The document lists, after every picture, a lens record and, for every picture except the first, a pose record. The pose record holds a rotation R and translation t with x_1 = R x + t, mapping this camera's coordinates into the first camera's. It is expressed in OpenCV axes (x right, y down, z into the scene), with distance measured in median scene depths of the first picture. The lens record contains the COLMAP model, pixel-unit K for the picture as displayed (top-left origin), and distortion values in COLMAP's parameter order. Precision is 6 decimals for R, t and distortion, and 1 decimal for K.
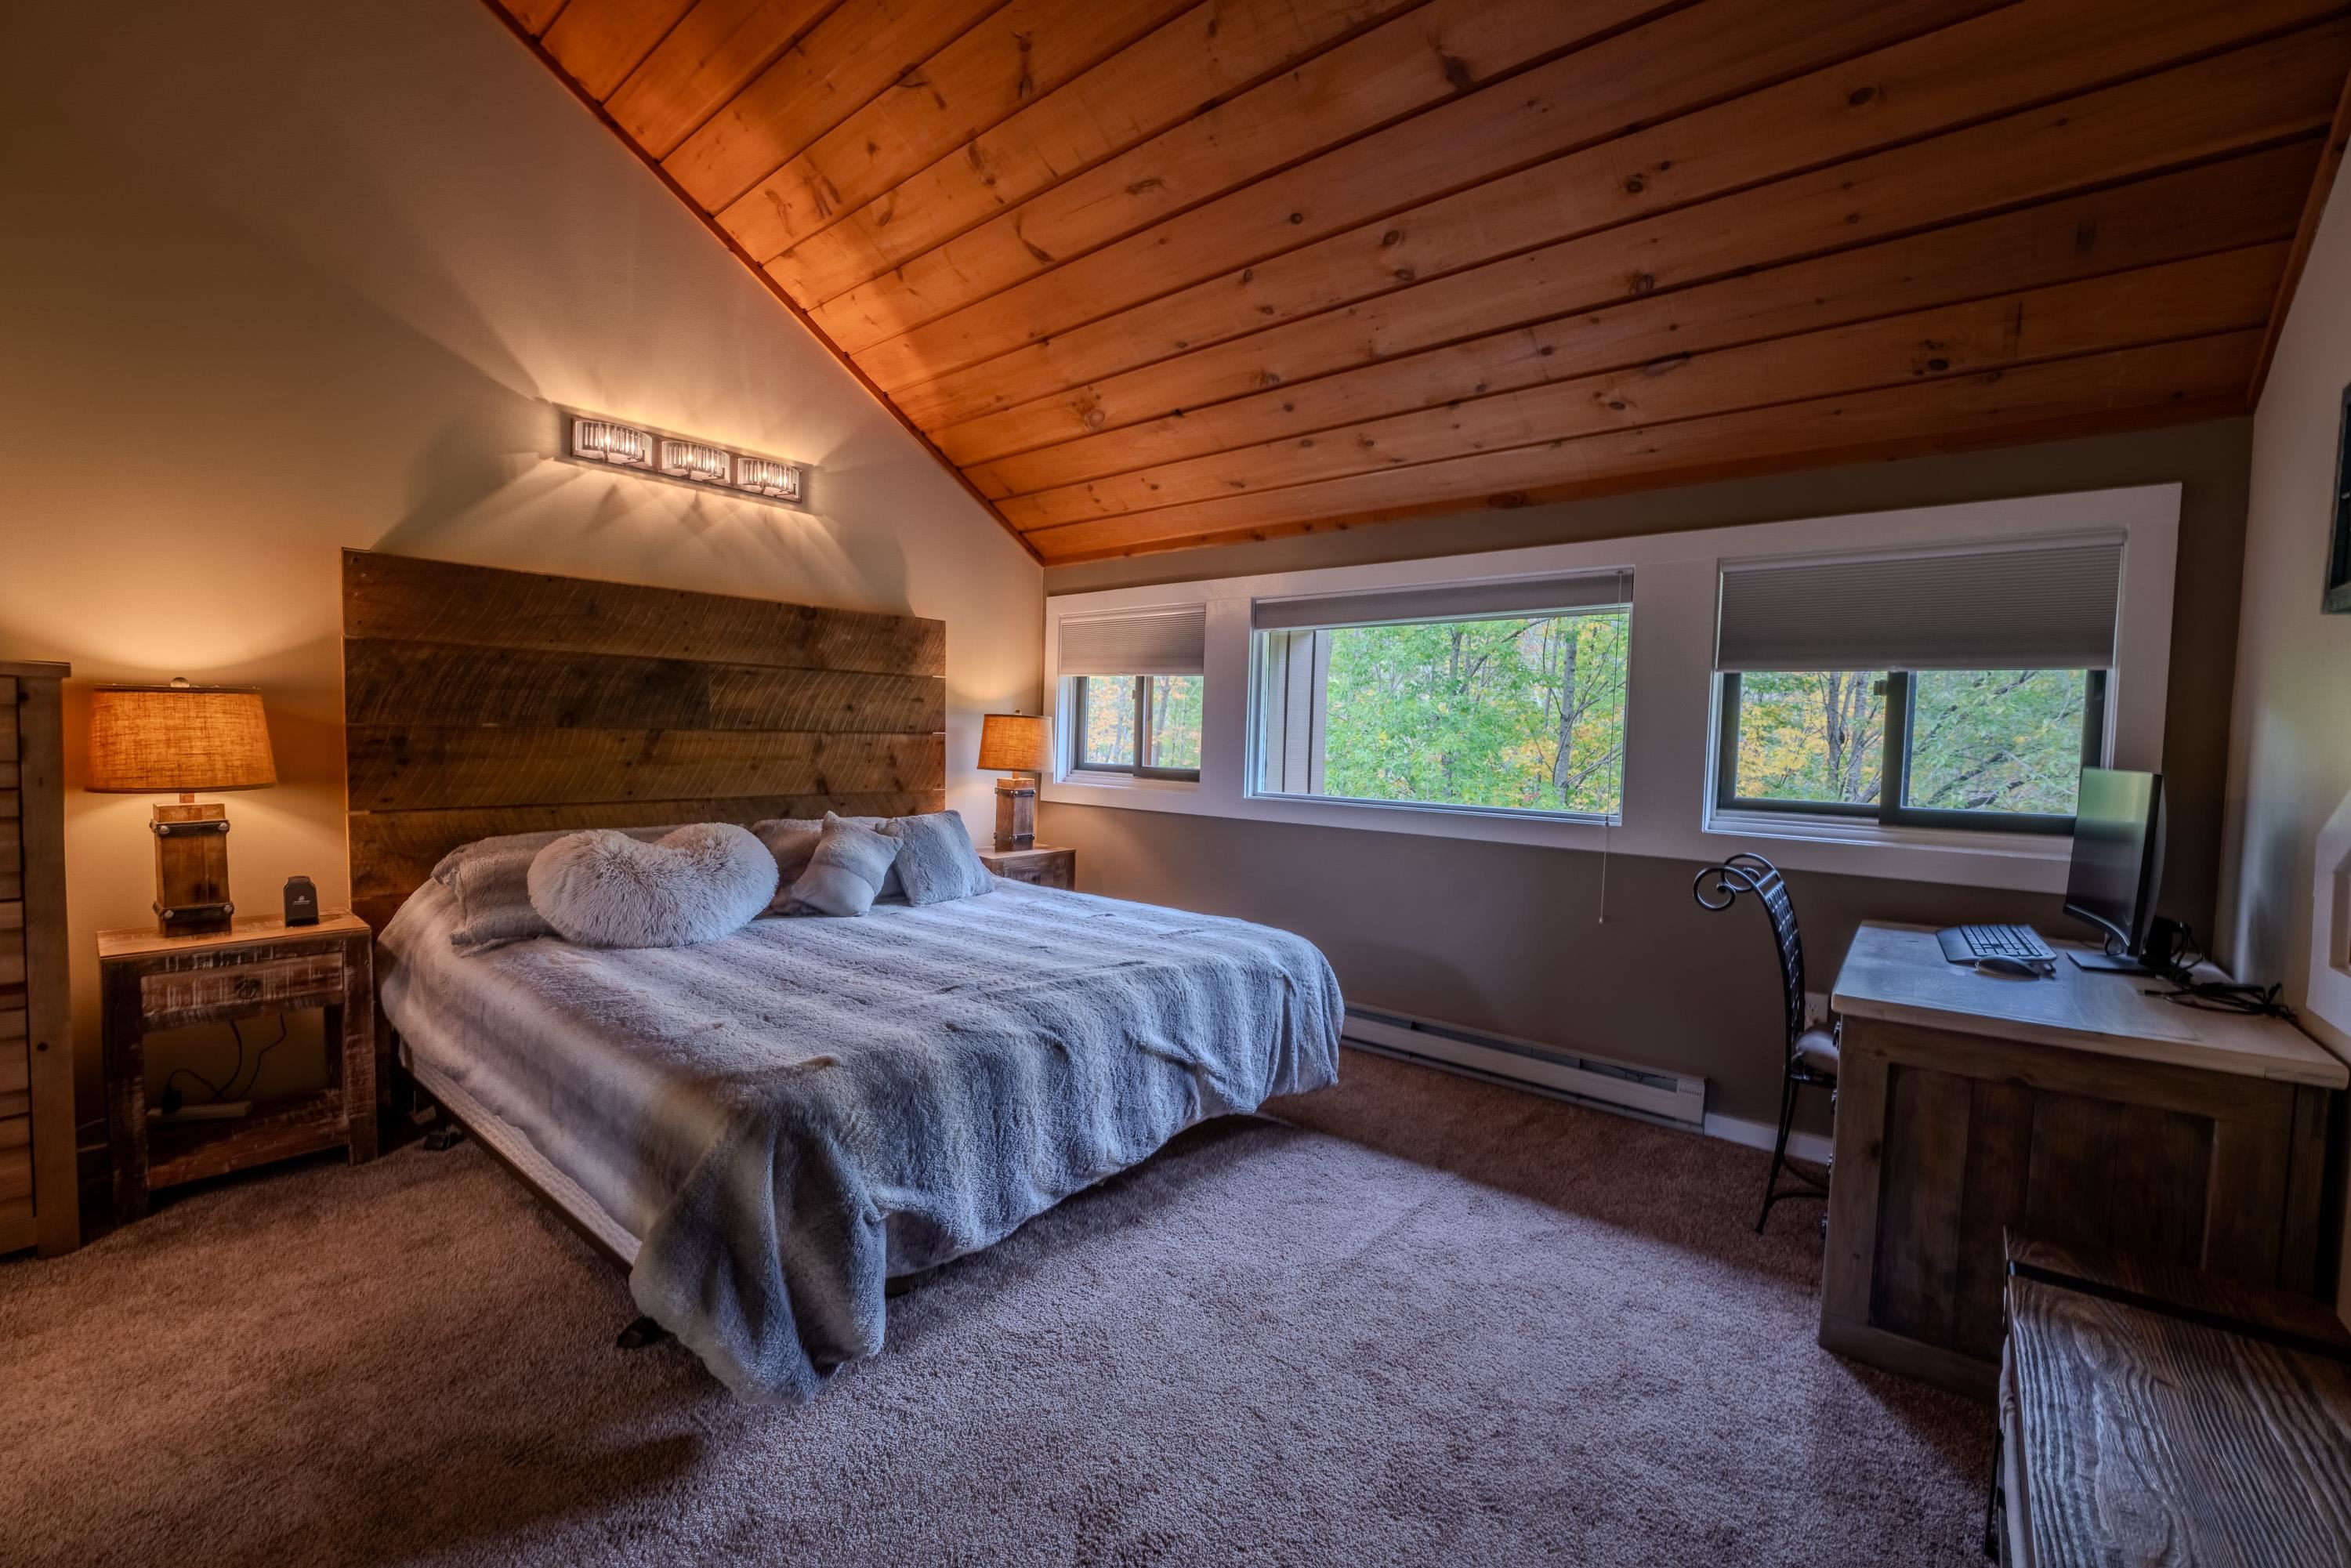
lens RADIAL K [[957.4, 0, 1170.7], [0, 957.4, 783.5], [0, 0, 1]] dist [-0.035063, 0.006125]
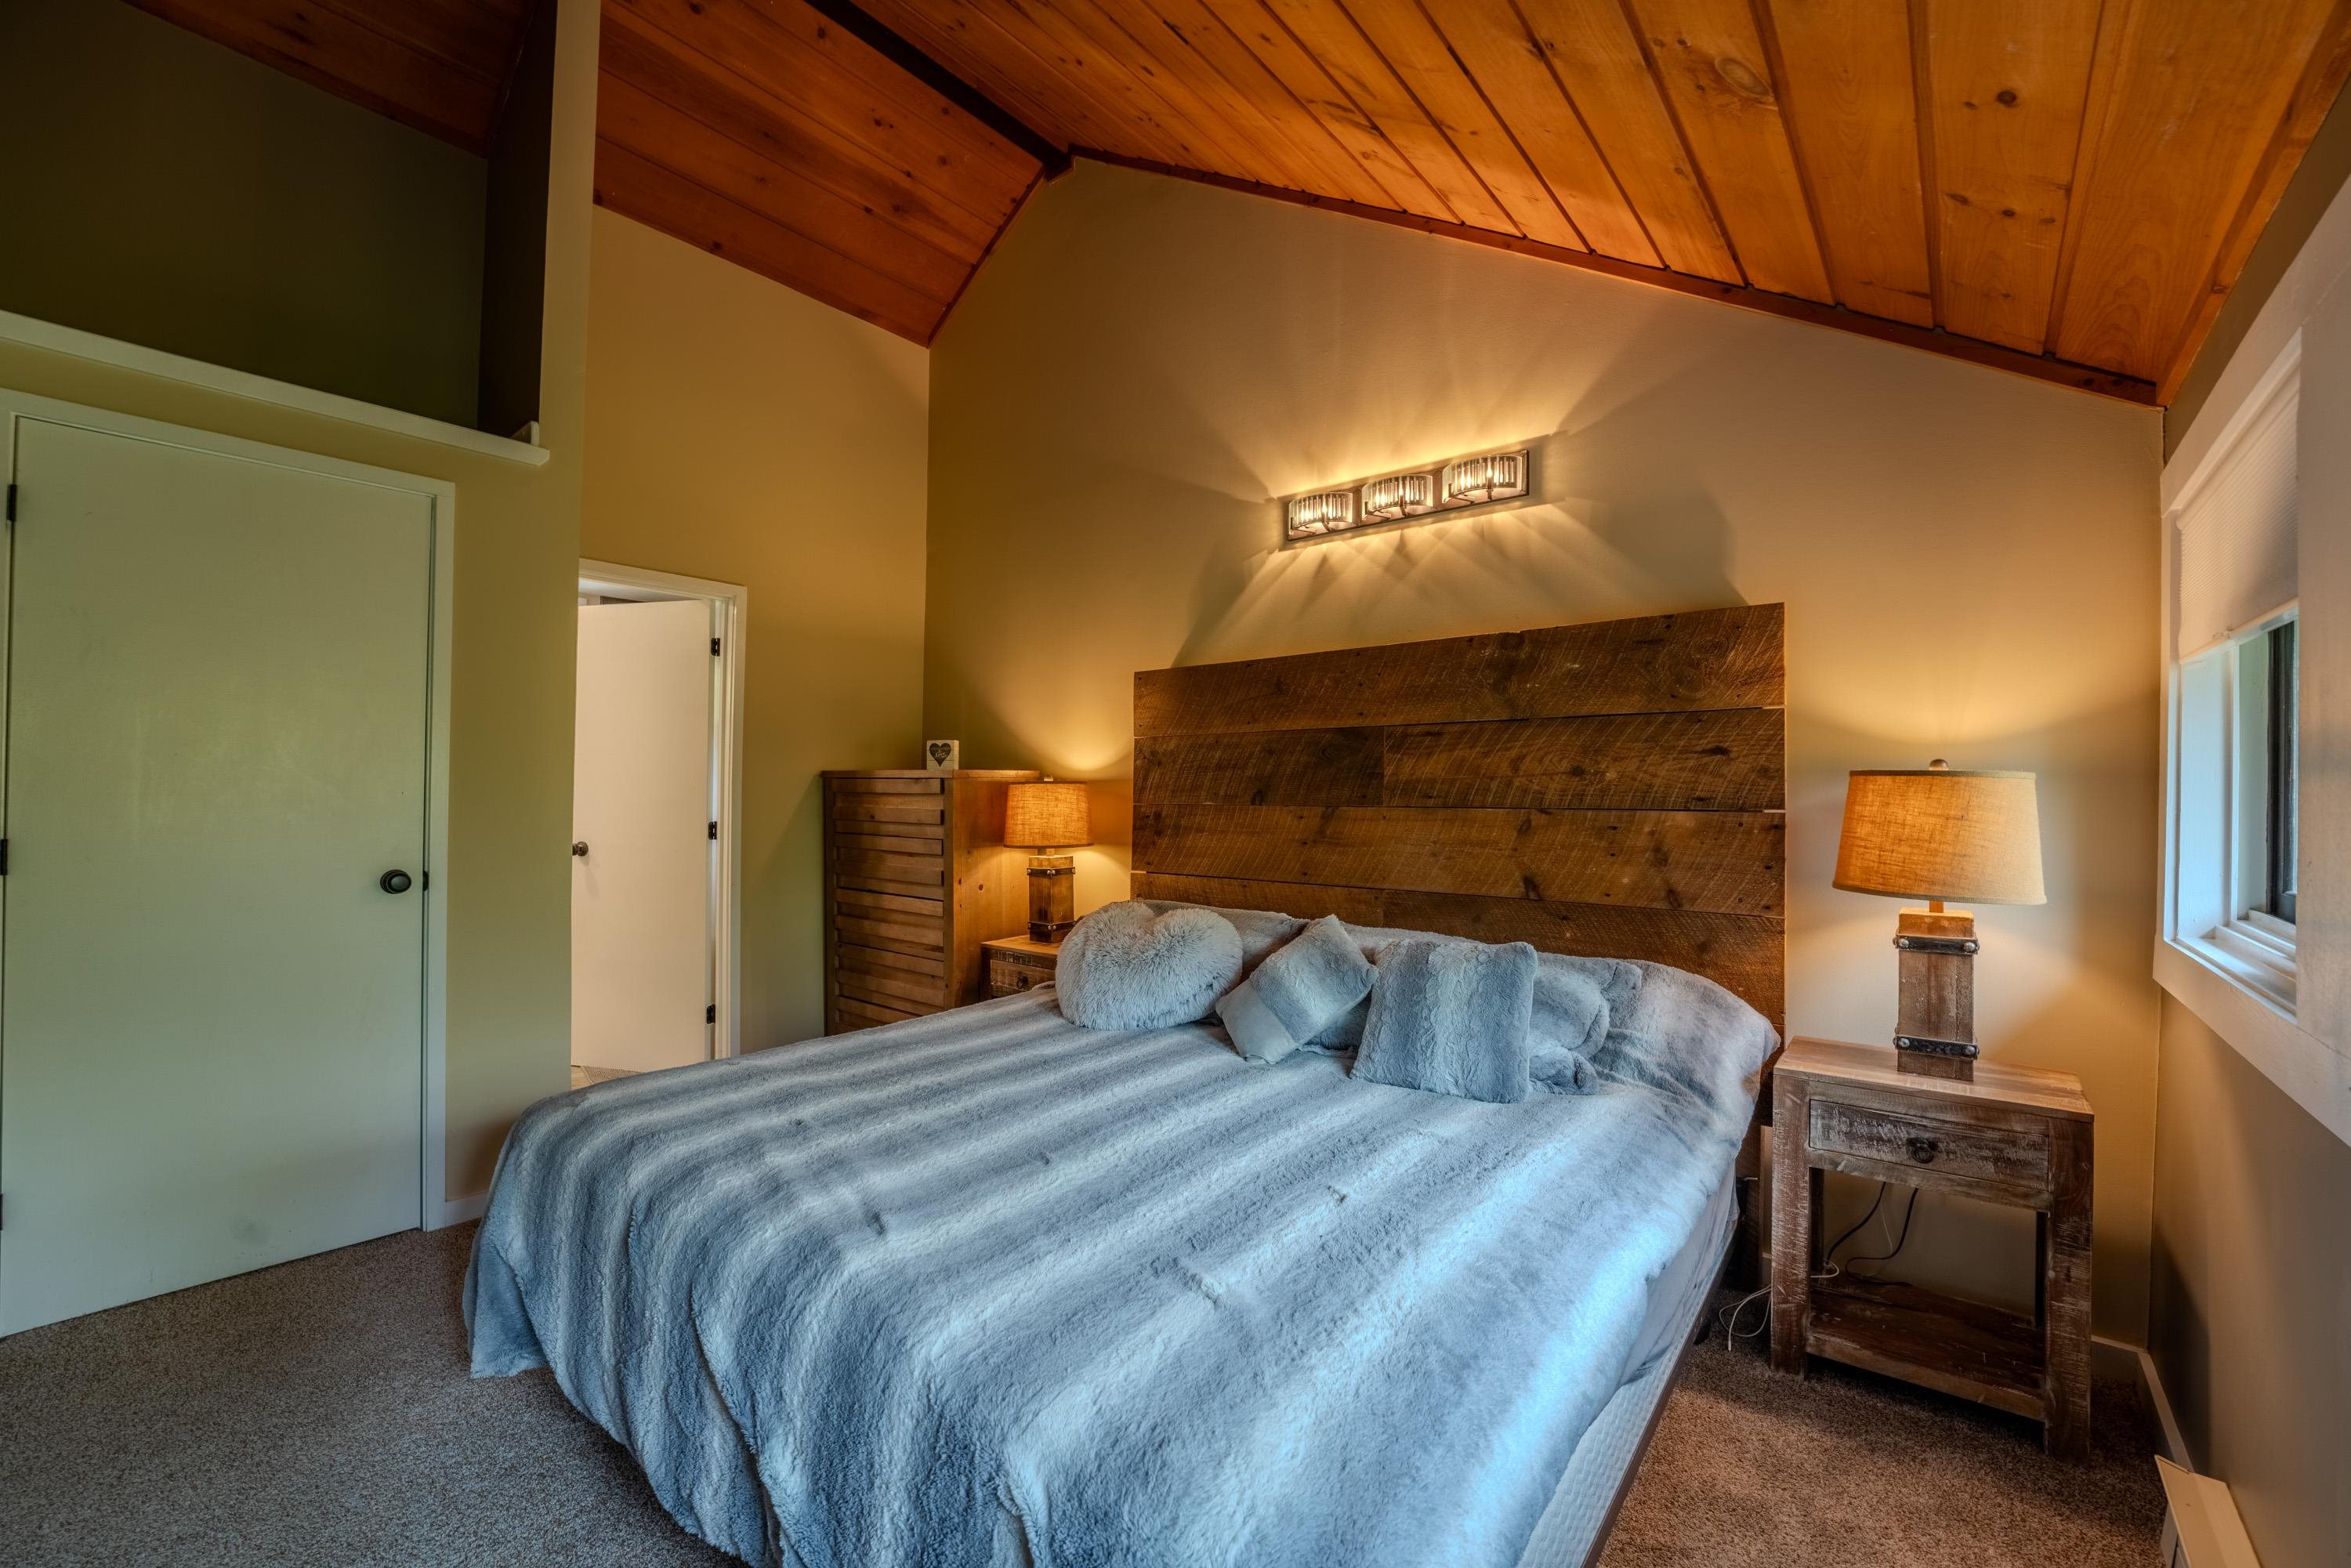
lens RADIAL K [[957.4, 0, 1170.7], [0, 957.4, 783.5], [0, 0, 1]] dist [-0.035063, 0.006125]
pose [[-0.010685, -0.054778, -0.998441, 0.357863], [-0.074505, 0.995766, -0.053834, -0.017469], [0.997163, 0.073814, -0.014721, 0.828158]]
